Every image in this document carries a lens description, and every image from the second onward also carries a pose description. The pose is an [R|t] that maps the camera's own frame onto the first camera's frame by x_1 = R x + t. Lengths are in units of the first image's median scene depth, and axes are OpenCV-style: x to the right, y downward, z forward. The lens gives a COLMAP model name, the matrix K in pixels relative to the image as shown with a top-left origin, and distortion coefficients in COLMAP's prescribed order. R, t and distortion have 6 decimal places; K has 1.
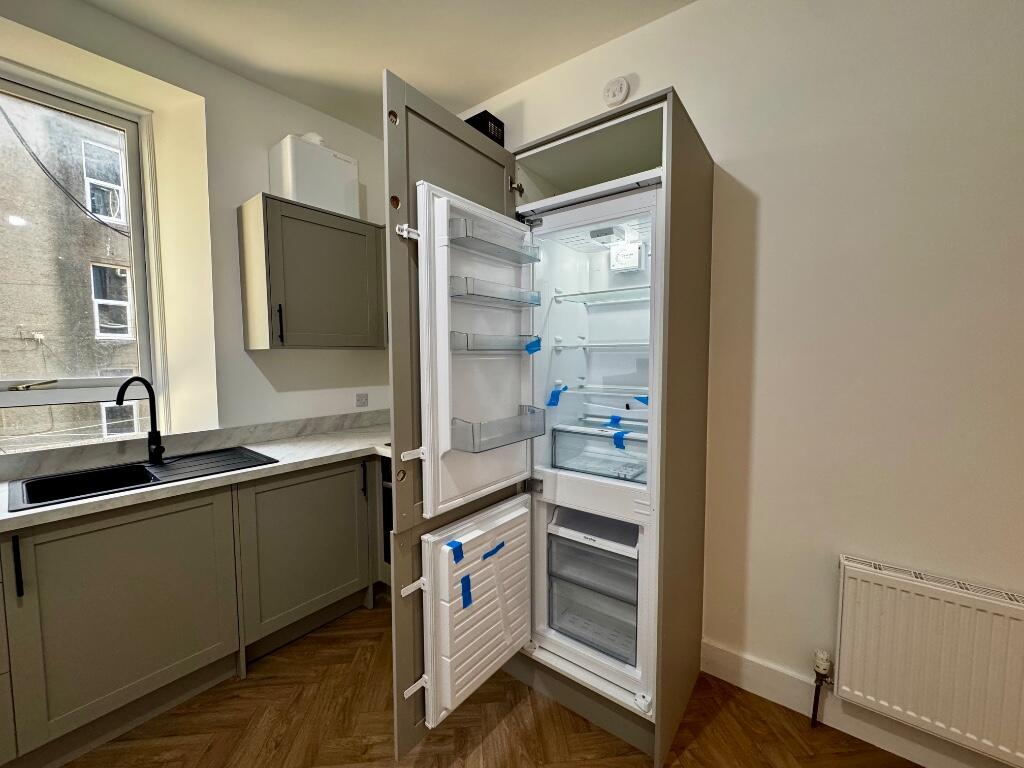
lens RADIAL K [[407.7, 0, 511.5], [0, 407.7, 383.2], [0, 0, 1]] dist [-0.004328, 0.000655]
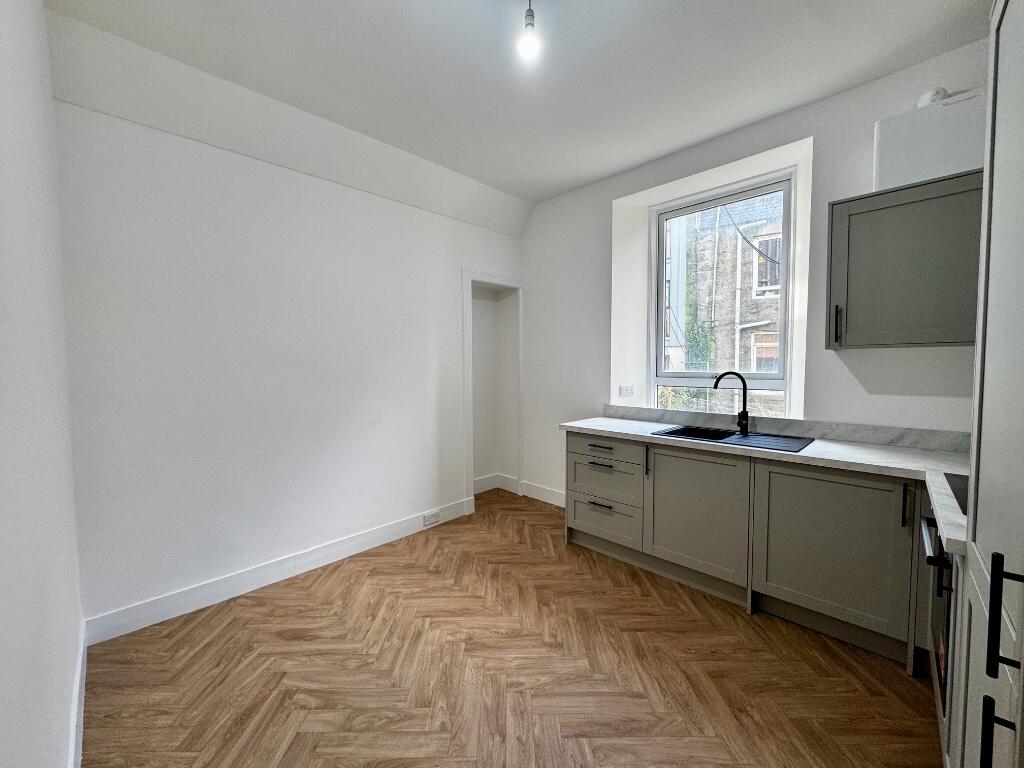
lens RADIAL K [[407.7, 0, 511.0], [0, 407.7, 383.3], [0, 0, 1]] dist [-0.004328, 0.000655]
pose [[-0.108633, 0.051230, -0.992761, 0.619453], [-0.058374, 0.996619, 0.057817, -0.012052], [0.992367, 0.064232, -0.105276, 0.351022]]
